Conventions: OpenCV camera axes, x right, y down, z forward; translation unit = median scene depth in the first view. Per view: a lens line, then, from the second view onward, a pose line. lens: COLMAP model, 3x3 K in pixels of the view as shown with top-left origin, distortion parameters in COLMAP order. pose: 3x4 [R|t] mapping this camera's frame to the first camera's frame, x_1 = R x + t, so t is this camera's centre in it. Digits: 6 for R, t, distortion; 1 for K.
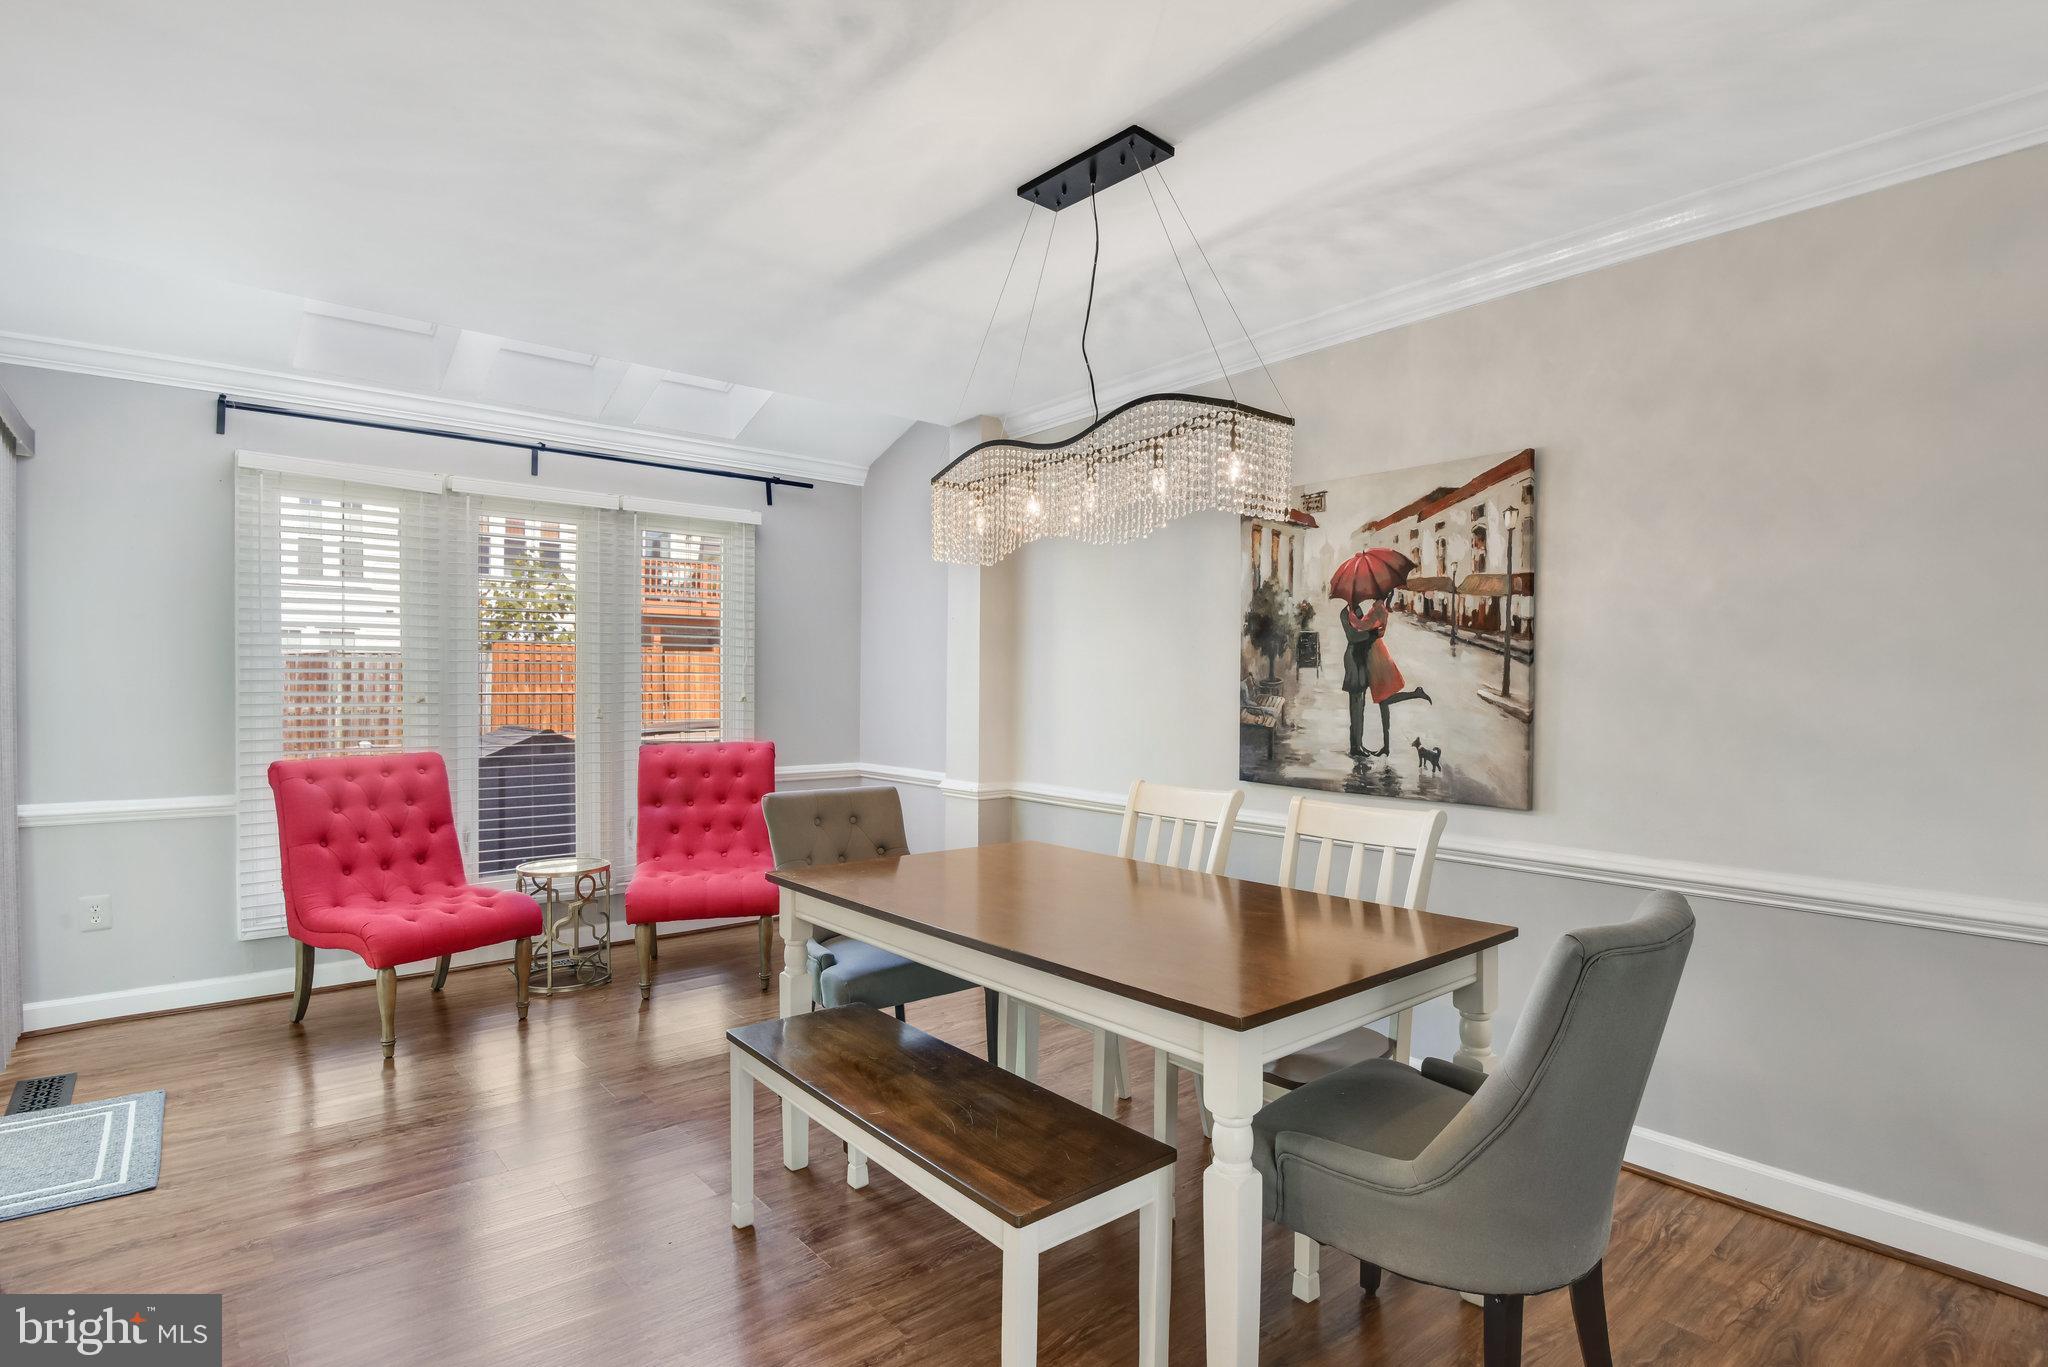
lens RADIAL K [[1019.2, 0, 1026.2], [0, 1019.2, 677.2], [0, 0, 1]] dist [-0.006349, -0.004122]
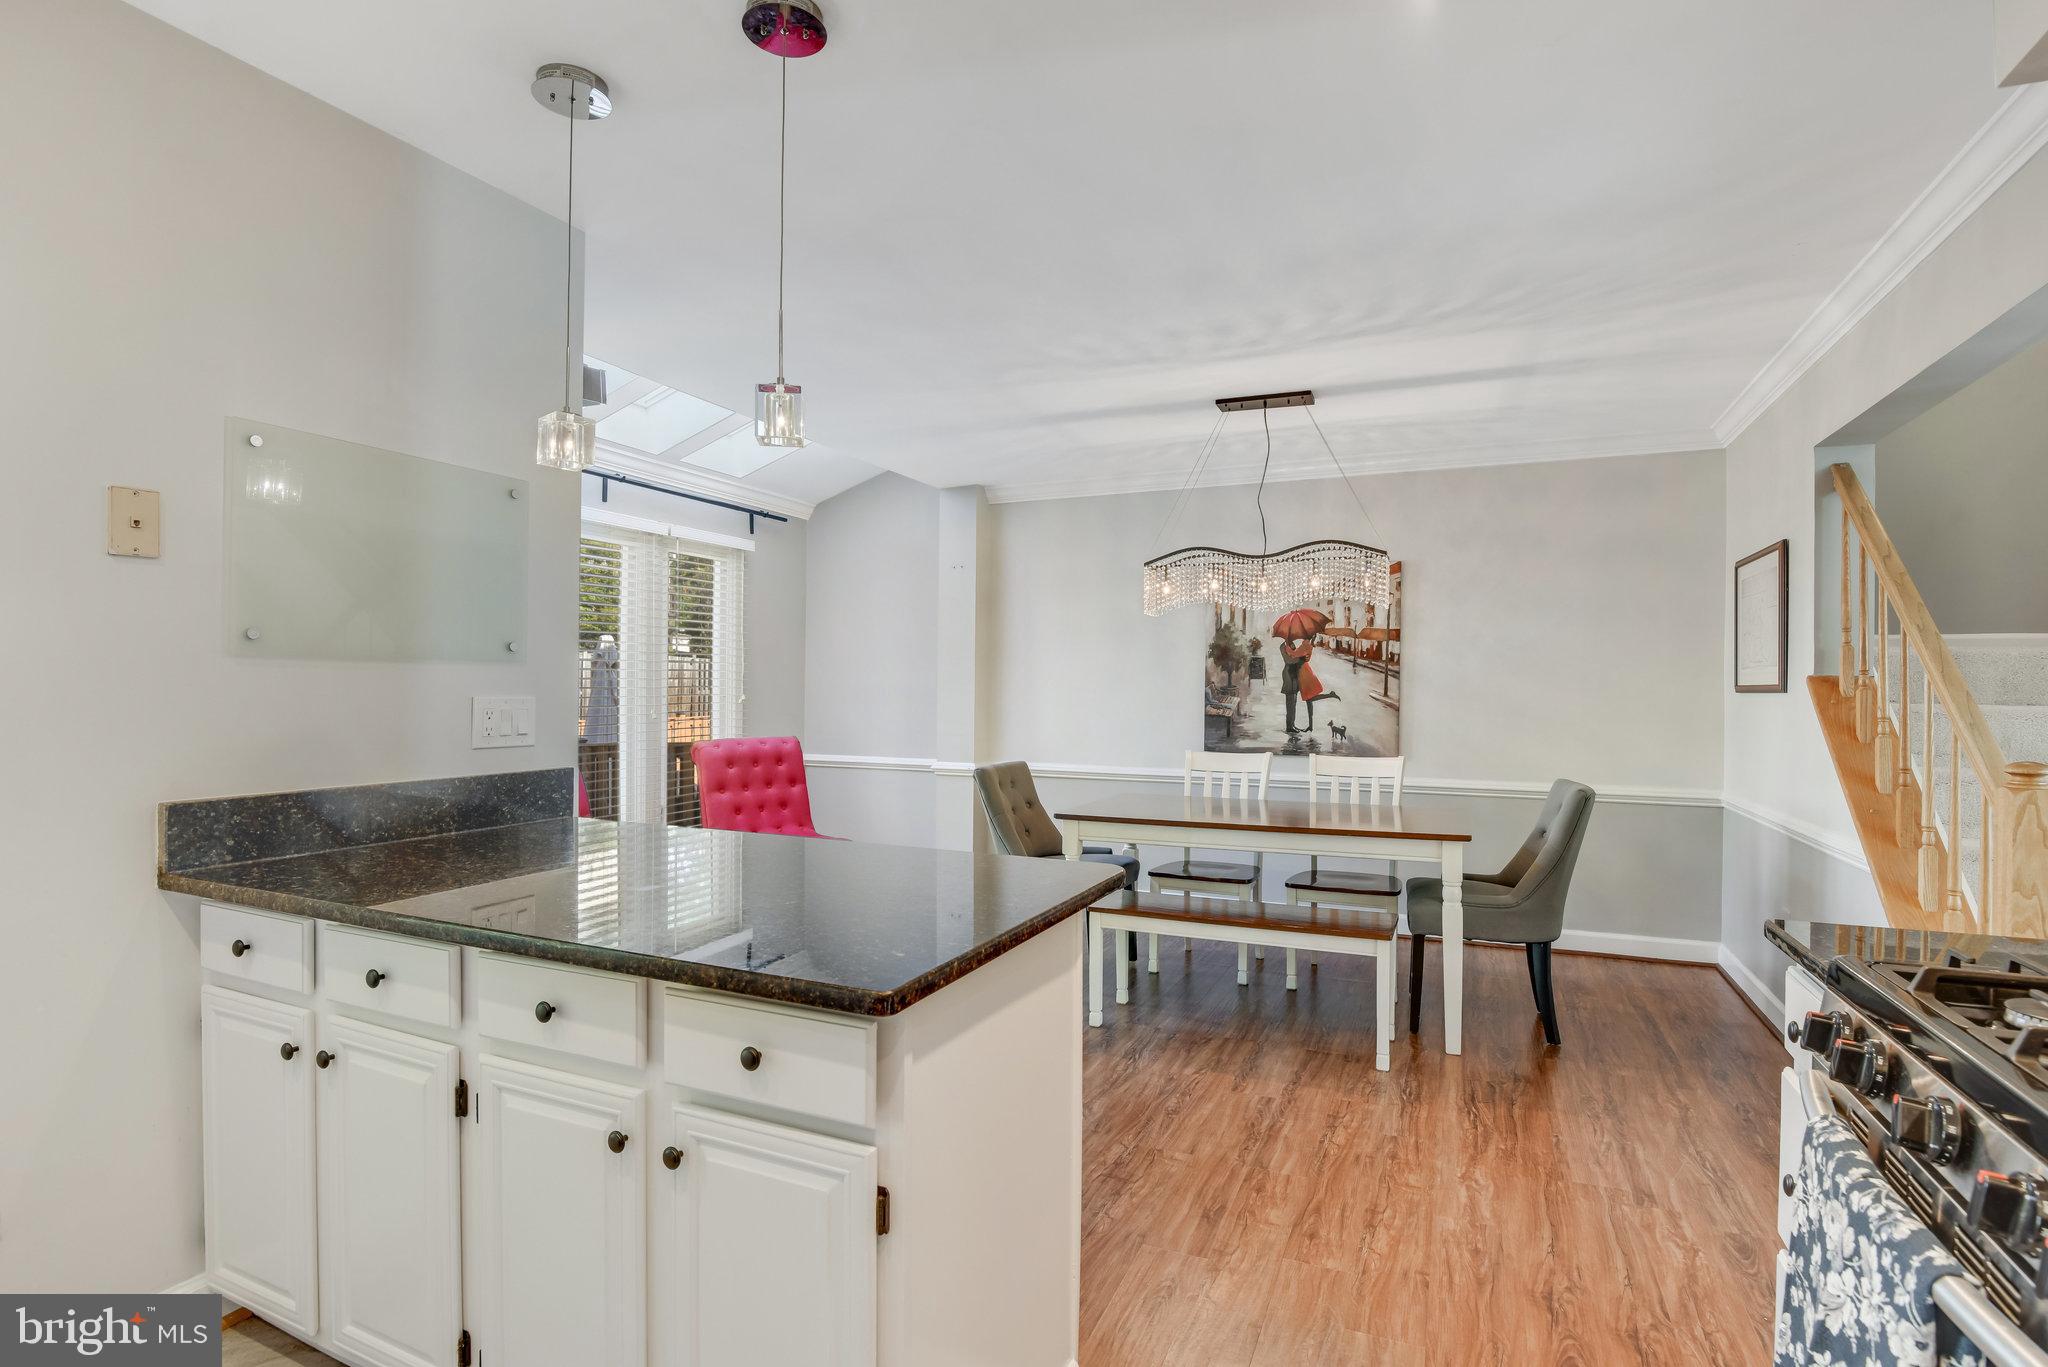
lens RADIAL K [[1019.2, 0, 1022.7], [0, 1019.2, 678.1], [0, 0, 1]] dist [-0.006349, -0.004122]
pose [[0.891776, 0.003125, 0.452466, -0.815895], [-0.004734, 0.999986, 0.002423, -0.013486], [-0.452452, -0.004302, 0.891778, -0.286160]]
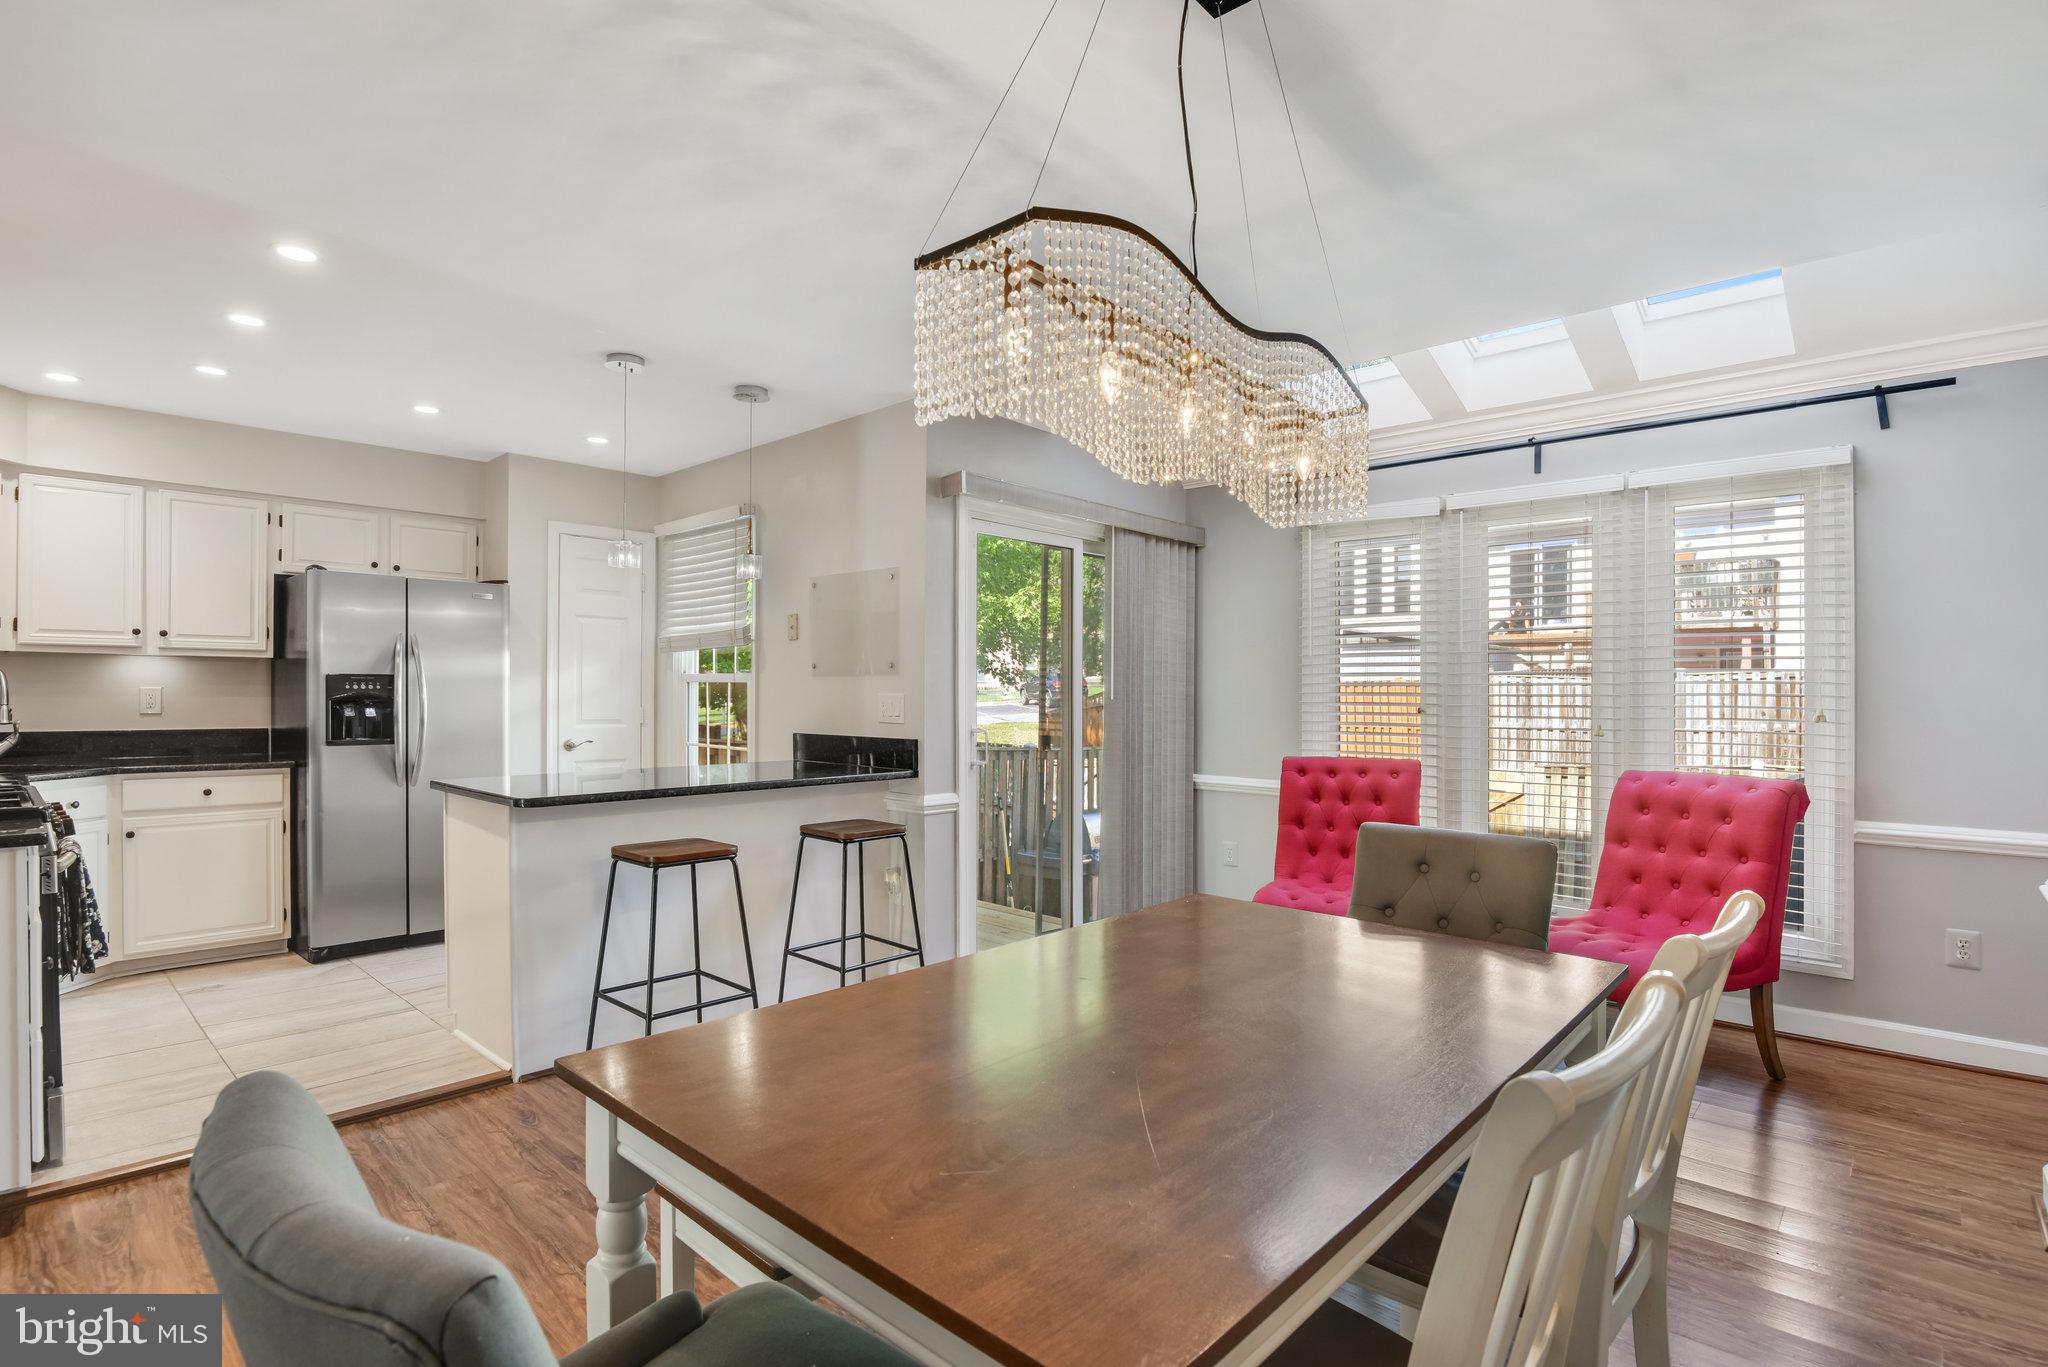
lens RADIAL K [[1019.2, 0, 1044.9], [0, 1019.2, 697.5], [0, 0, 1]] dist [-0.006349, -0.004122]
pose [[0.134221, 0.002923, -0.990947, 0.534104], [0.002102, 0.999993, 0.003234, 0.005094], [0.990949, -0.002517, 0.134214, 0.599191]]
